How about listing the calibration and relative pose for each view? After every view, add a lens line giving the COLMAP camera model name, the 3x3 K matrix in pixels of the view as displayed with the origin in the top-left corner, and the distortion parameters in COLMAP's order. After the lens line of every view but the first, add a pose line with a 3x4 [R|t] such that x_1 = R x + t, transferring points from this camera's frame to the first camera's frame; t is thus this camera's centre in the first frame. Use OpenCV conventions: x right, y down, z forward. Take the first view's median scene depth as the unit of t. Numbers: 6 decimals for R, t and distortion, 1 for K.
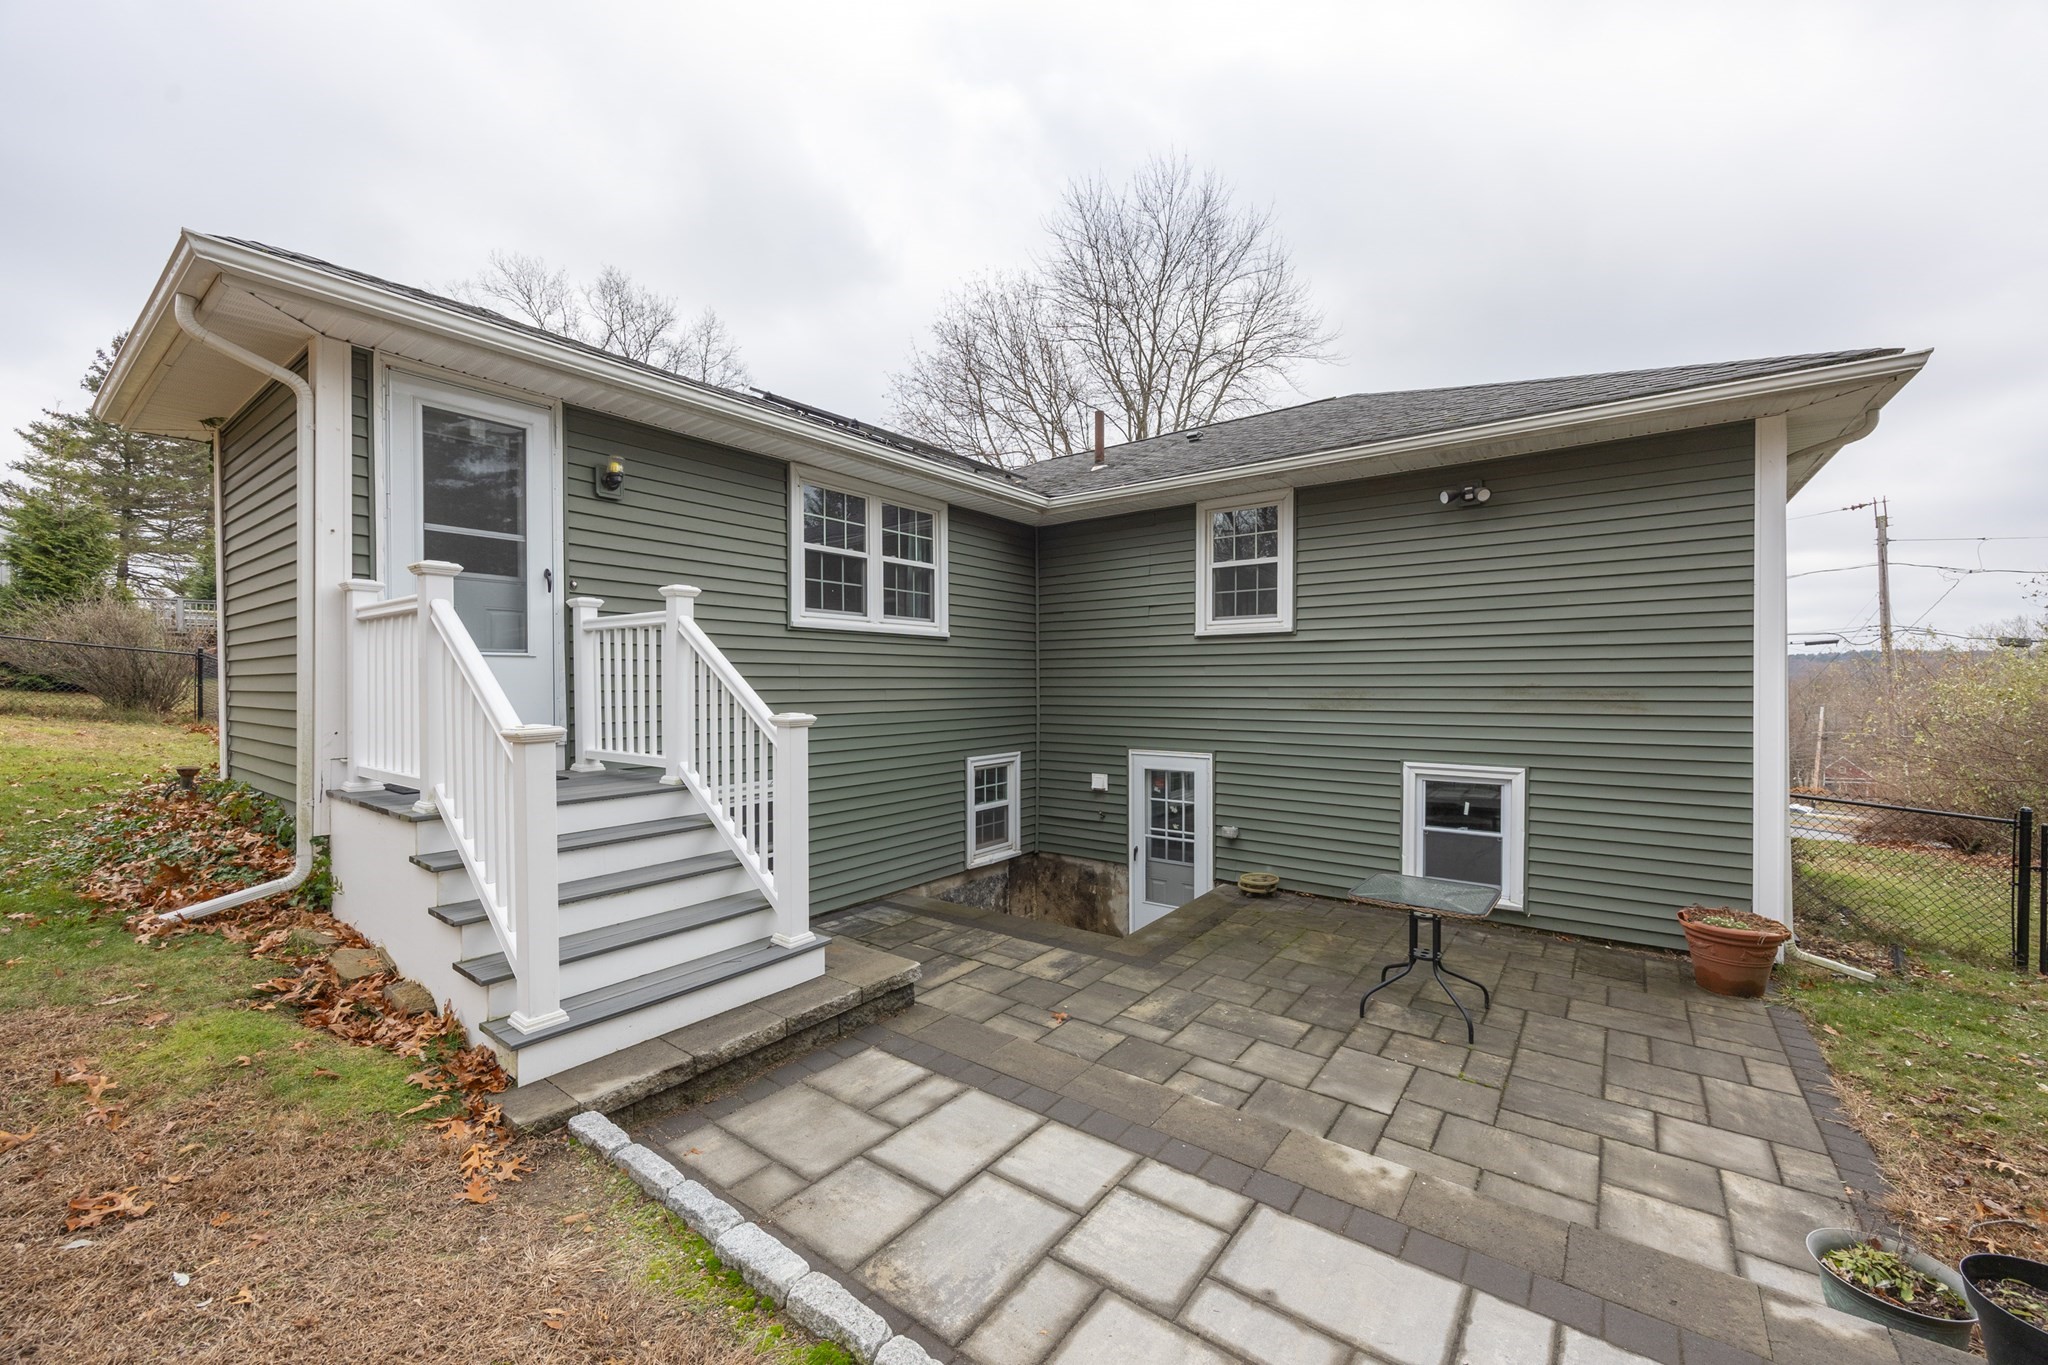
lens RADIAL K [[790.5, 0, 1040.4], [0, 790.5, 693.0], [0, 0, 1]] dist [0.000066, 0.000171]
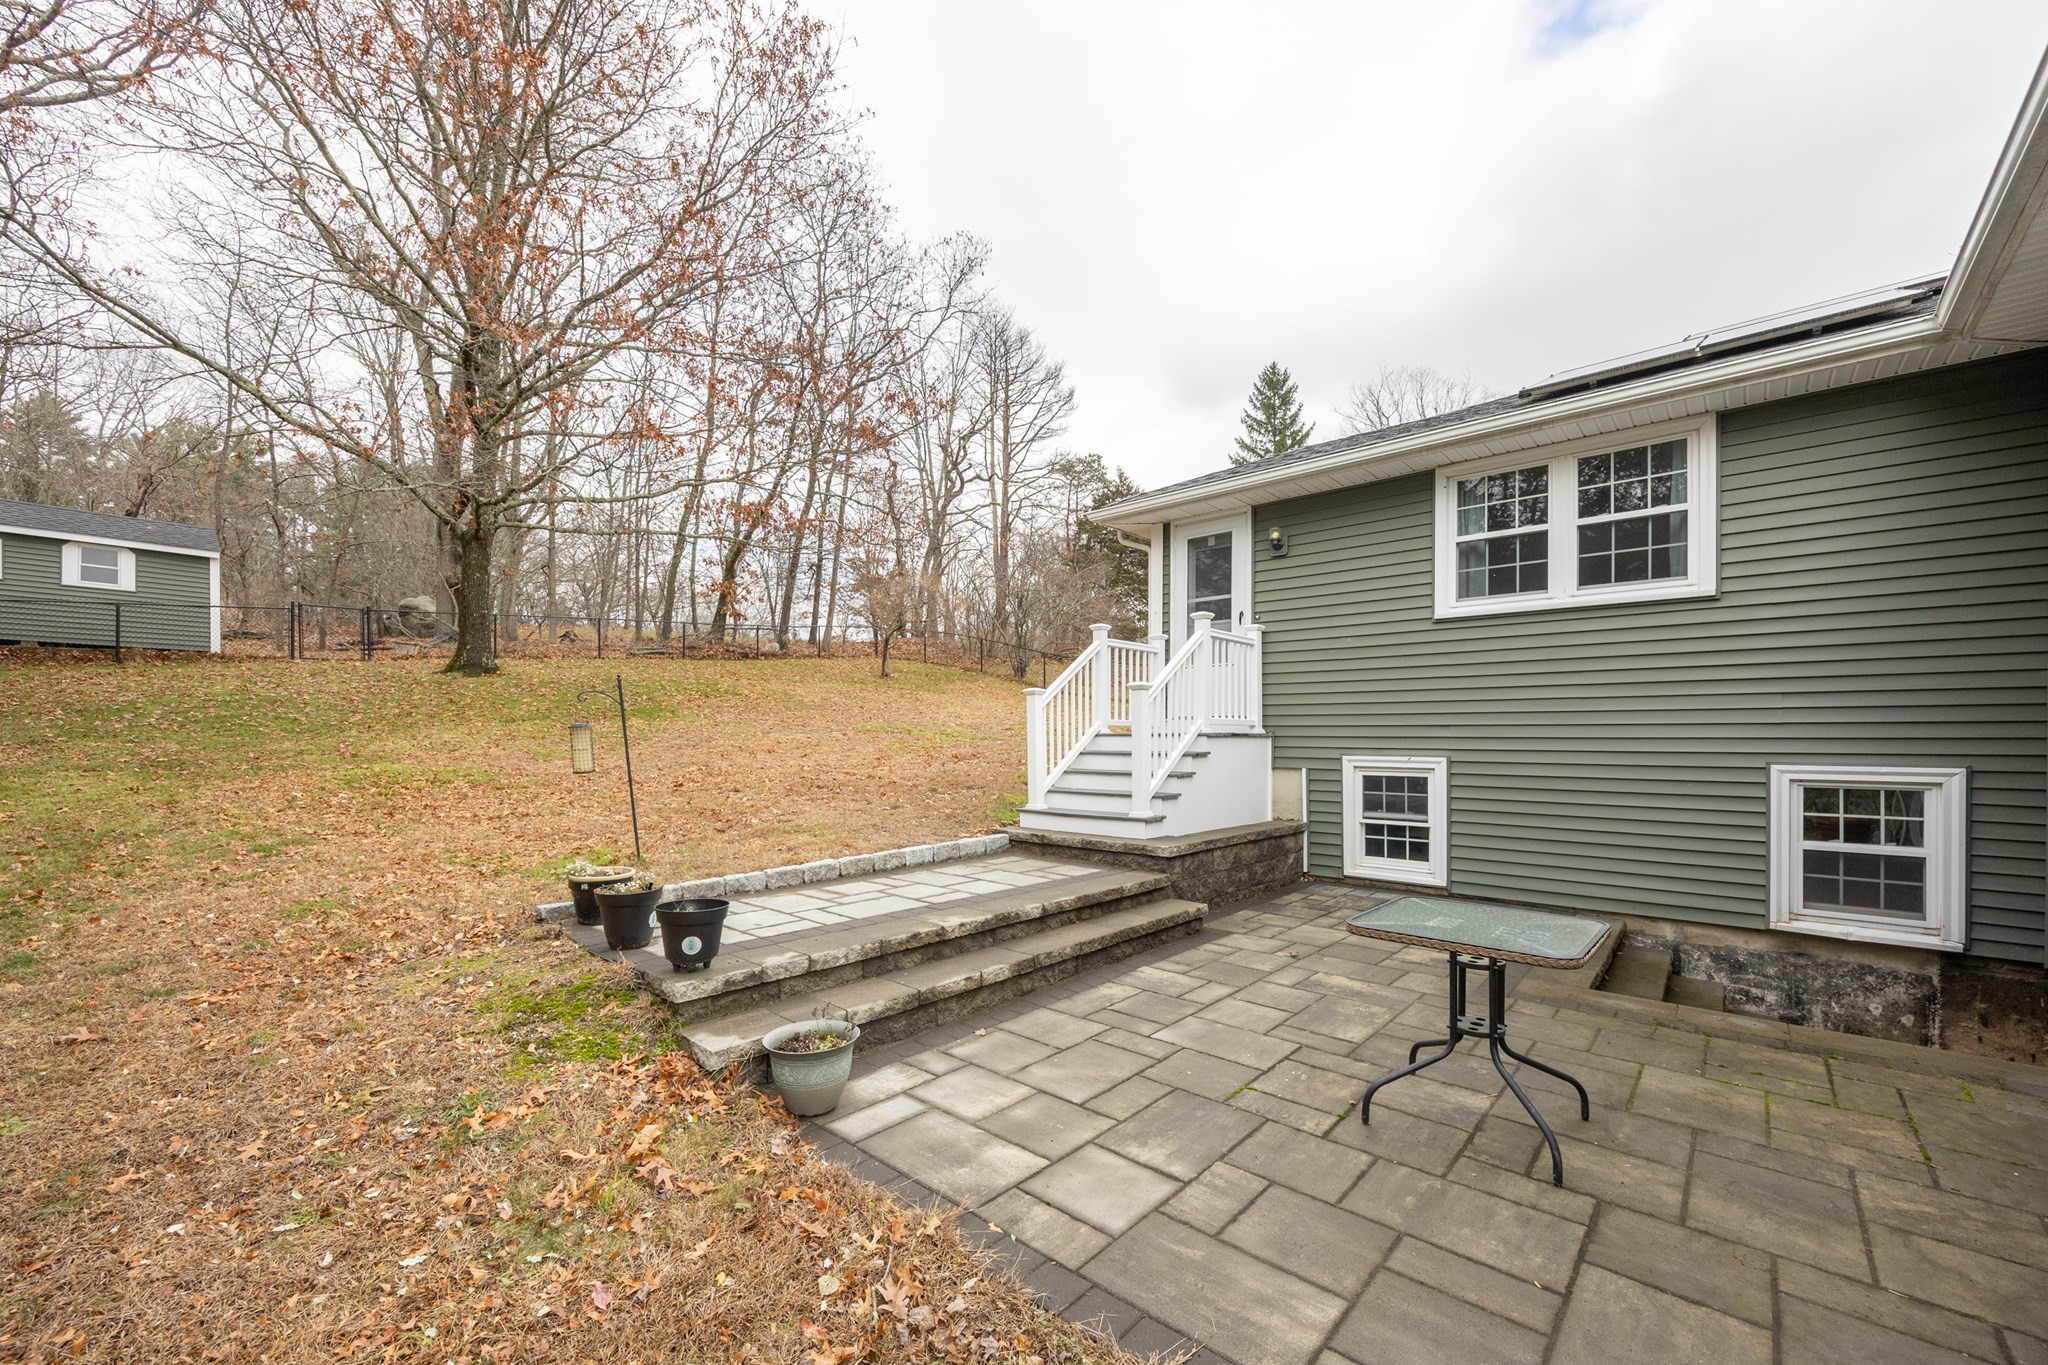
lens RADIAL K [[830.1, 0, 1011.5], [0, 830.1, 738.9], [0, 0, 1]] dist [0.000250, 0.000023]
pose [[-0.106934, 0.004740, -0.994255, 0.833772], [-0.015292, 0.999863, 0.006411, 0.078091], [0.994149, 0.015890, -0.106846, 0.507636]]
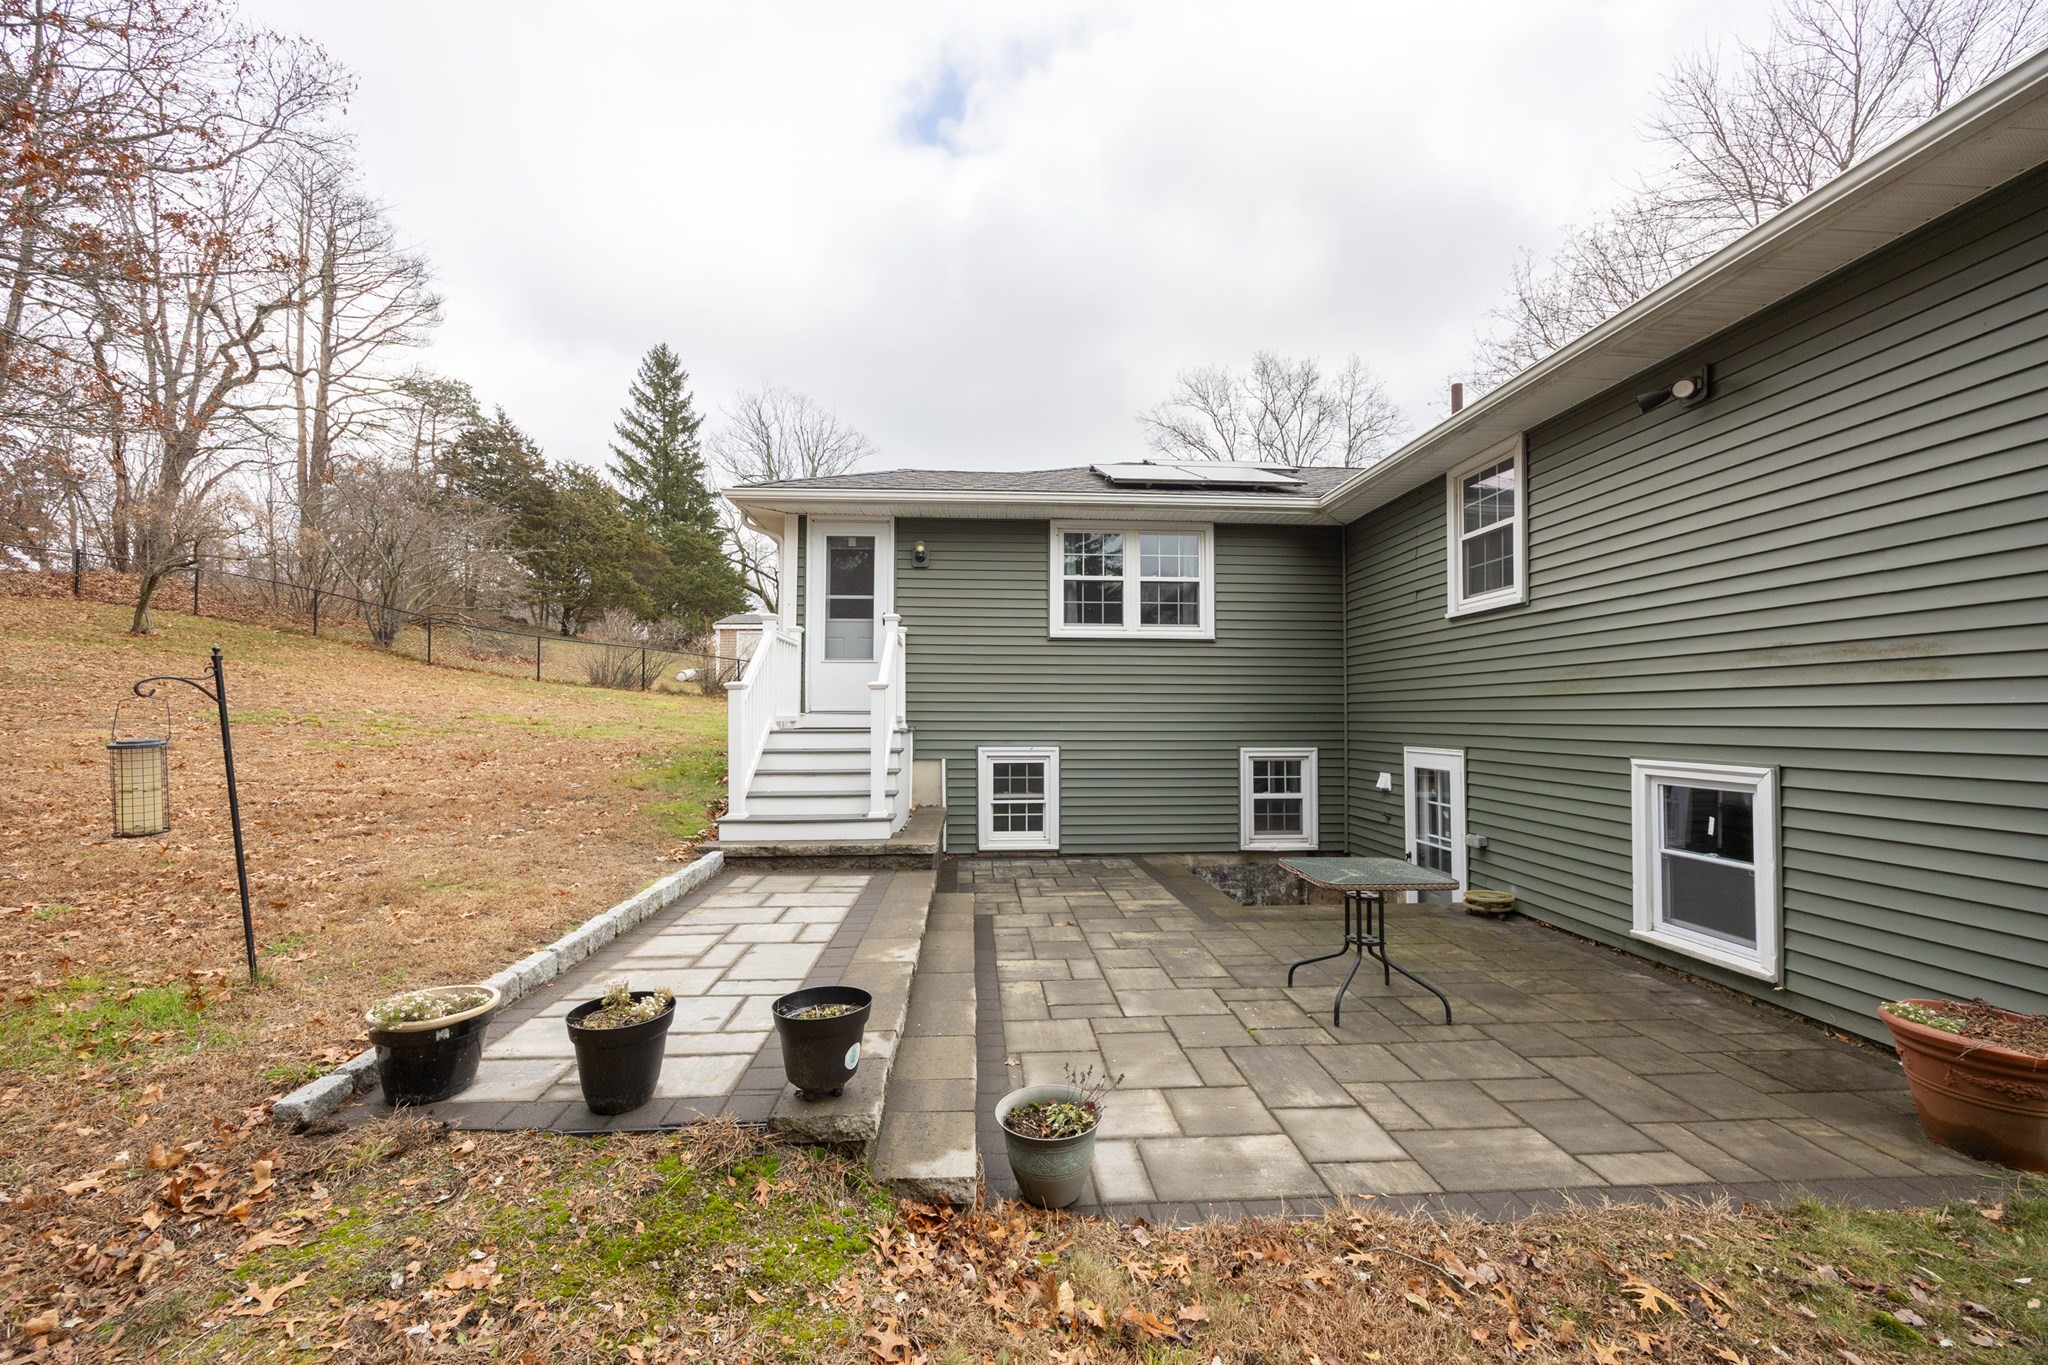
lens RADIAL K [[790.5, 0, 1040.4], [0, 790.5, 693.0], [0, 0, 1]] dist [0.000066, 0.000171]
pose [[0.655304, -0.019713, -0.755108, 0.671813], [-0.012636, 0.999233, -0.037052, 0.060342], [0.755259, 0.033822, 0.654553, 0.078872]]
